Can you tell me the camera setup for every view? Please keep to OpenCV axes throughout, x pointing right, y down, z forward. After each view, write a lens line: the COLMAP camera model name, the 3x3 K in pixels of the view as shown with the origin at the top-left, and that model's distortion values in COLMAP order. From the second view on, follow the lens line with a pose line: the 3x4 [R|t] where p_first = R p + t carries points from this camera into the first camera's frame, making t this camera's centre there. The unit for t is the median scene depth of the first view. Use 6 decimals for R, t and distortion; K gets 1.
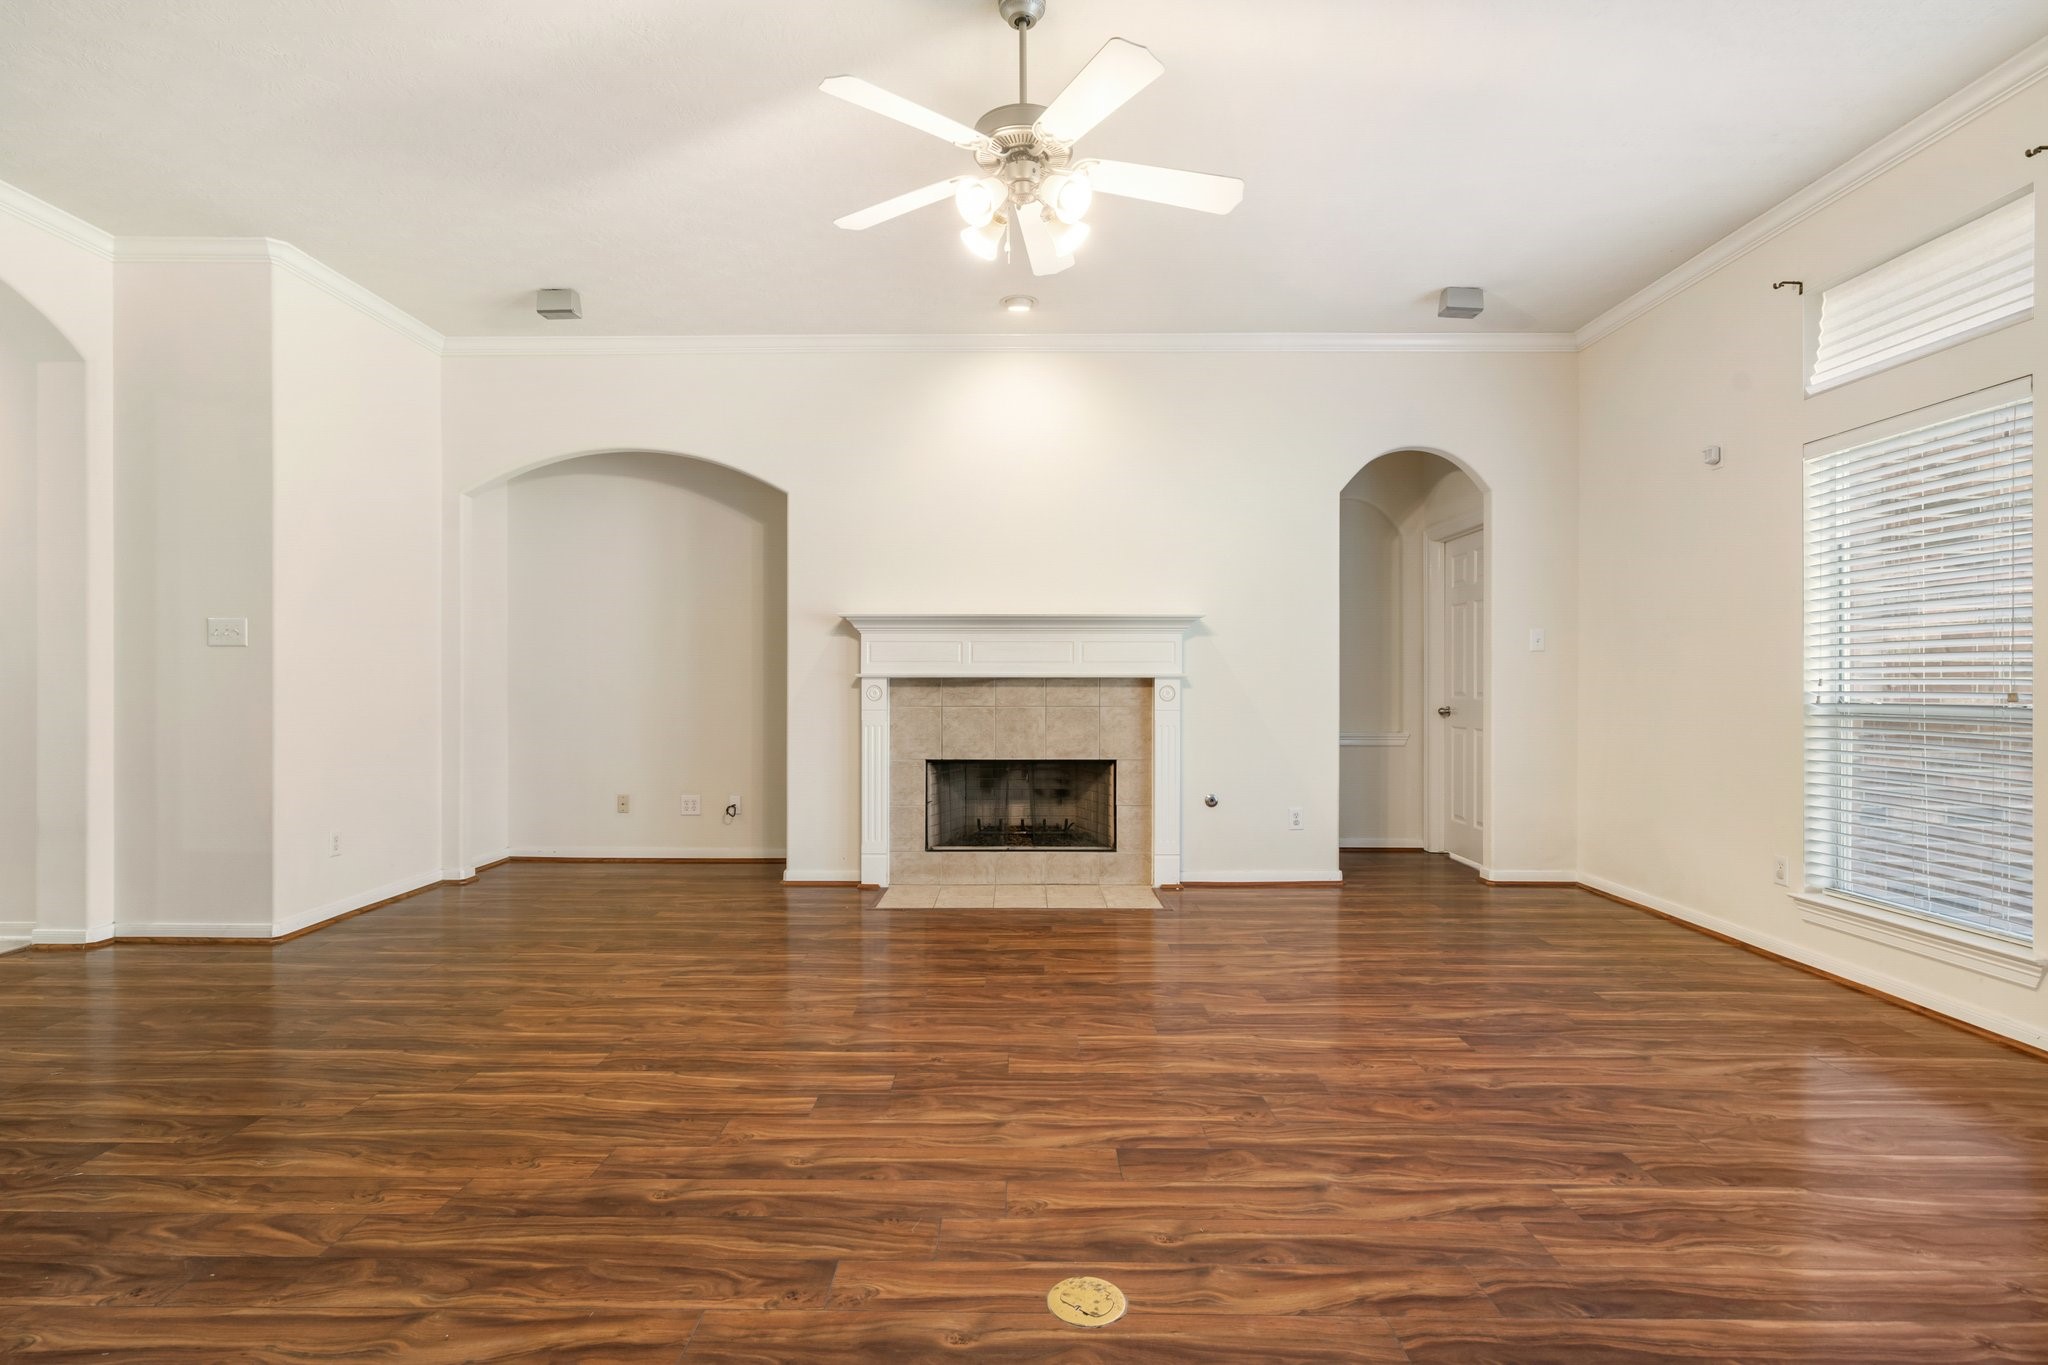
lens RADIAL K [[1009.8, 0, 1027.3], [0, 1009.8, 685.3], [0, 0, 1]] dist [0.006977, 0.000582]
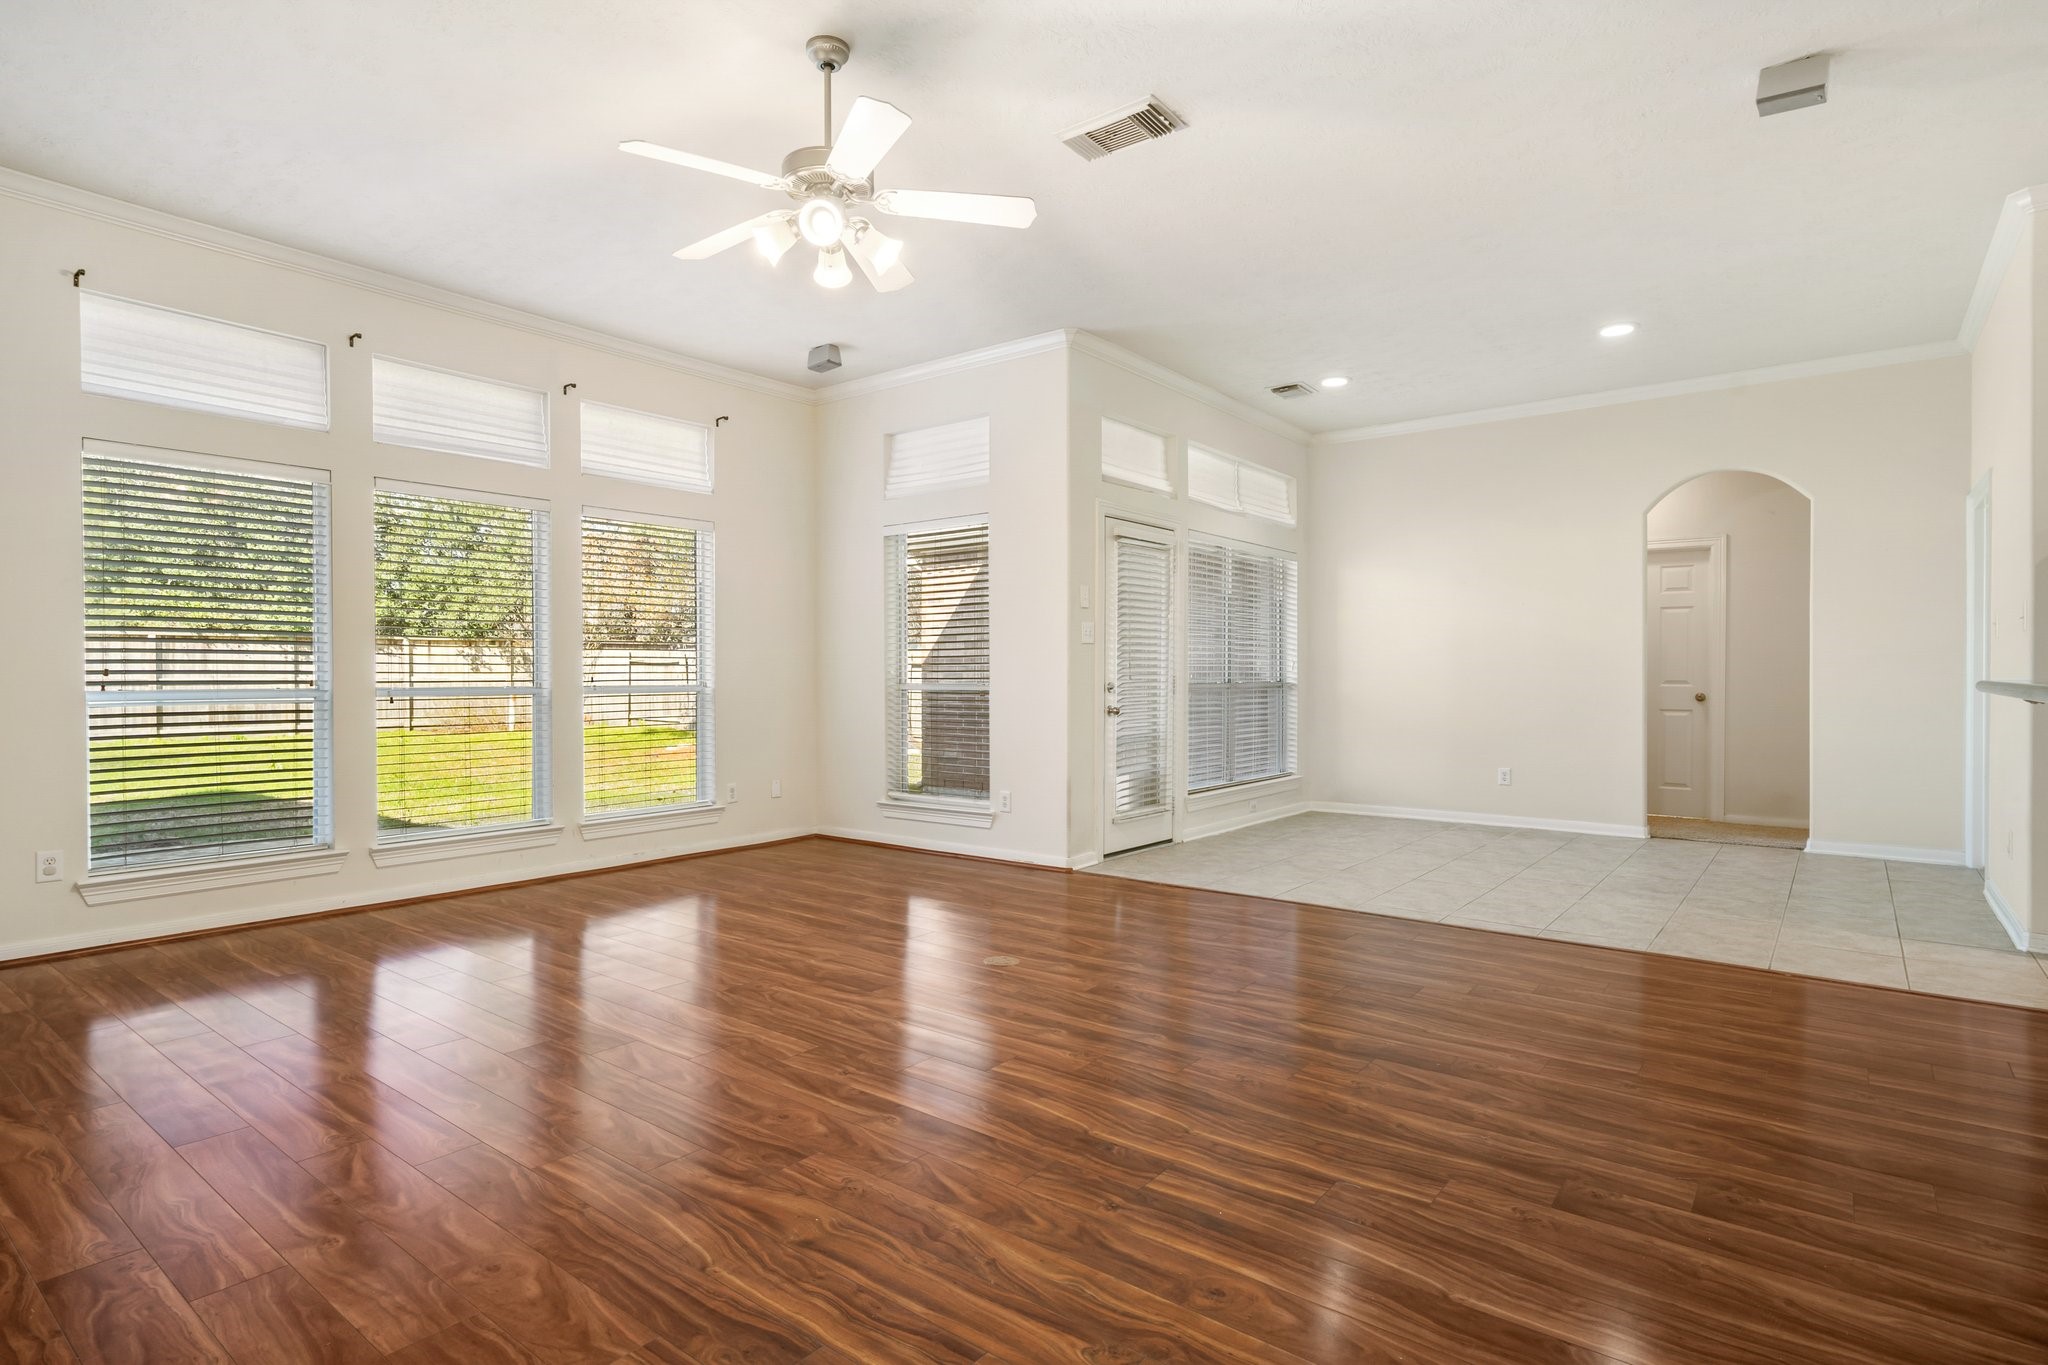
lens RADIAL K [[1045.1, 0, 1031.9], [0, 1045.1, 685.6], [0, 0, 1]] dist [0.004085, 0.000572]
pose [[-0.797885, -0.003868, 0.602797, -0.934456], [0.002248, 0.999953, 0.009391, 0.006874], [-0.602805, 0.008848, -0.797839, 1.928121]]
